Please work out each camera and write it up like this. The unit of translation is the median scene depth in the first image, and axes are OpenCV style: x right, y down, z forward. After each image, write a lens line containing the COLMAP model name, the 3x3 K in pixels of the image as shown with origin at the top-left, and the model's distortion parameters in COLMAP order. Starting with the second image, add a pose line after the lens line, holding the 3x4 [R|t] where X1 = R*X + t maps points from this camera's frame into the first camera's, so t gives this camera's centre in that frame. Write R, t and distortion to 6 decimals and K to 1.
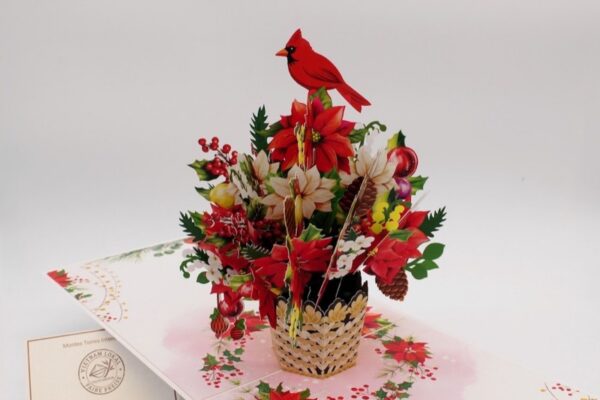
lens RADIAL K [[731.3, 0, 302.1], [0, 731.3, 200.0], [0, 0, 1]] dist [-0.075574, 0.000000]
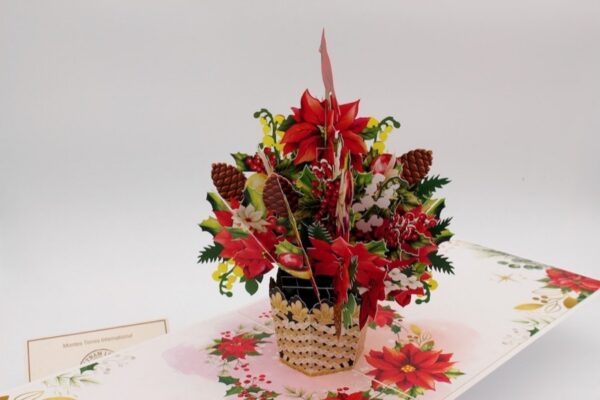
lens RADIAL K [[731.3, 0, 308.8], [0, 731.3, 202.4], [0, 0, 1]] dist [-0.075574, 0.000000]
pose [[0.105307, 0.295036, -0.949665, 0.998559], [-0.291329, 0.922229, 0.254207, -0.252099], [0.950809, 0.249896, 0.183070, 0.819388]]
